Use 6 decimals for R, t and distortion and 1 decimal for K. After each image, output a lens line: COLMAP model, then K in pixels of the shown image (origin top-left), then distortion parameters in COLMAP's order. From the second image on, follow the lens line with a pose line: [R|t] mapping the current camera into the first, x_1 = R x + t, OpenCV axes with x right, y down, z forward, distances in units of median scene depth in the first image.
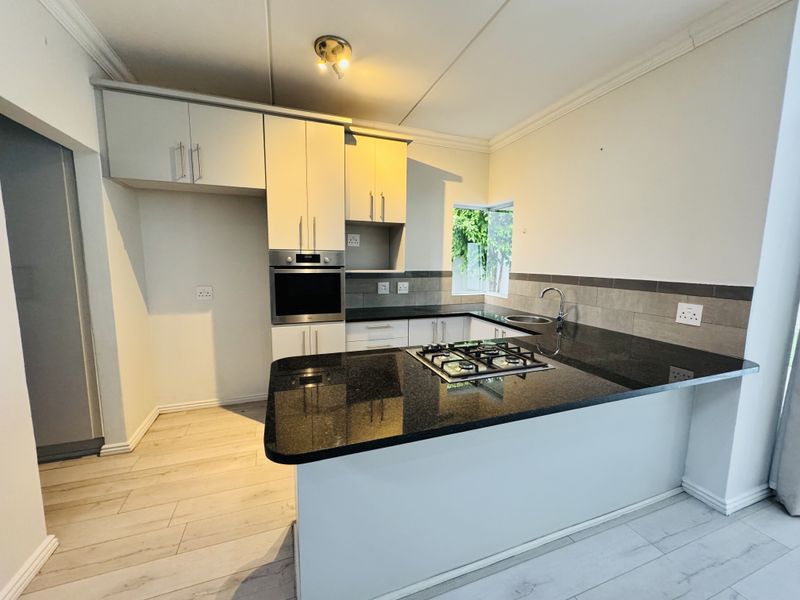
lens RADIAL K [[322.1, 0, 398.5], [0, 322.1, 300.7], [0, 0, 1]] dist [0.003928, 0.000137]
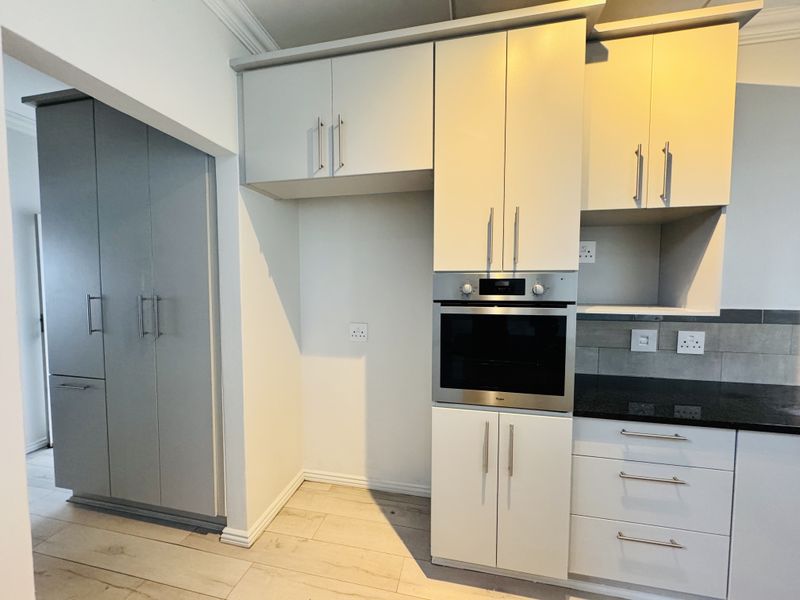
lens RADIAL K [[322.1, 0, 398.5], [0, 322.1, 300.7], [0, 0, 1]] dist [0.003928, 0.000137]
pose [[0.844562, 0.020541, -0.535064, -0.131168], [-0.059608, 0.996660, -0.055826, -0.064270], [0.532130, 0.079042, 0.842965, 0.436370]]
